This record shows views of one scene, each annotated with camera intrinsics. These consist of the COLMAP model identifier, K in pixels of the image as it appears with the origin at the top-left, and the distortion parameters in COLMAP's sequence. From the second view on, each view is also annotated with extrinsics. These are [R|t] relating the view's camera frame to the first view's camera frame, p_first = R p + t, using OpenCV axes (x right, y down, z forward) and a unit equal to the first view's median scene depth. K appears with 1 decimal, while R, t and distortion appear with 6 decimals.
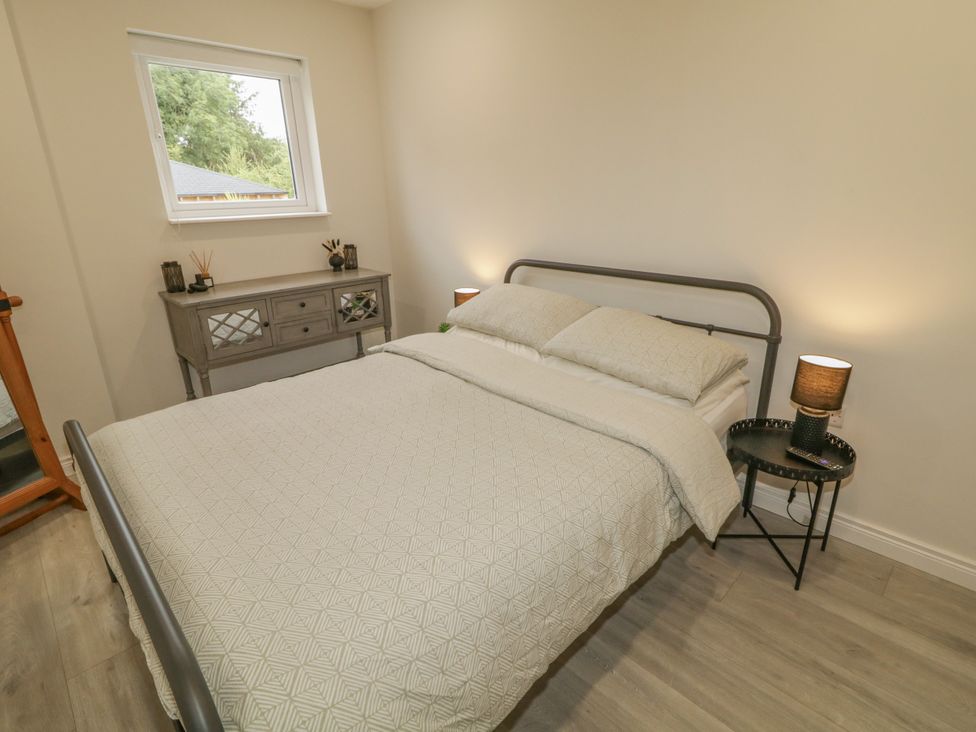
lens RADIAL K [[507.4, 0, 493.6], [0, 507.4, 361.6], [0, 0, 1]] dist [0.003202, -0.000969]
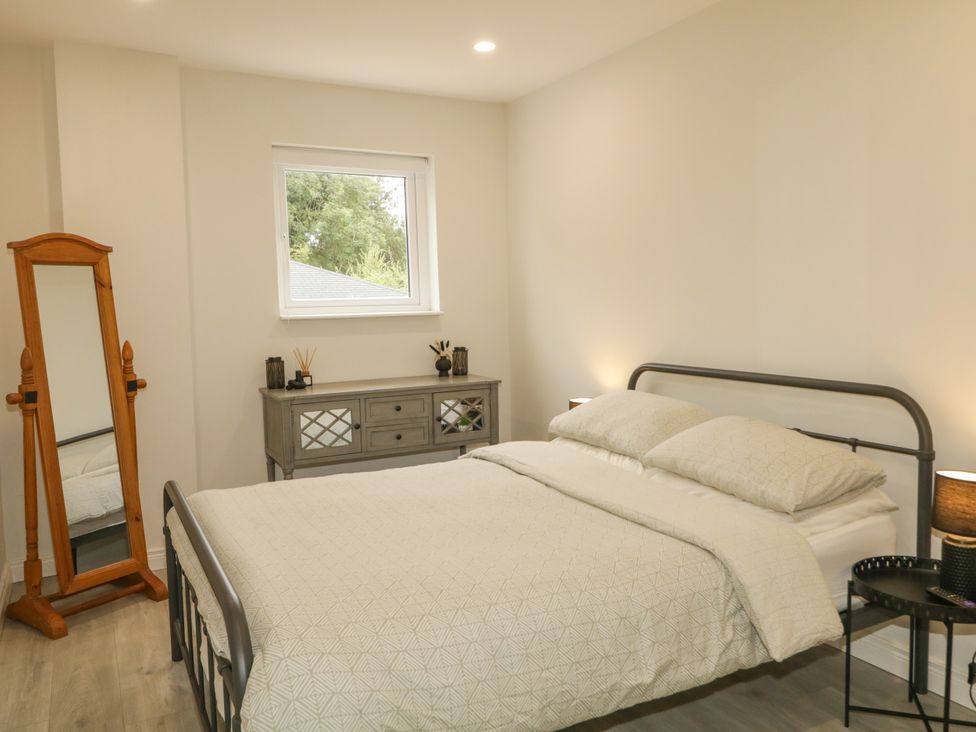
lens RADIAL K [[759.0, 0, 488.0], [0, 759.0, 366.0], [0, 0, 1]] dist [0.011345, -0.001389]
pose [[0.958249, 0.023698, -0.284951, 0.174930], [-0.089465, 0.971372, -0.220074, 0.108380], [0.271579, 0.236379, 0.932936, -0.248923]]
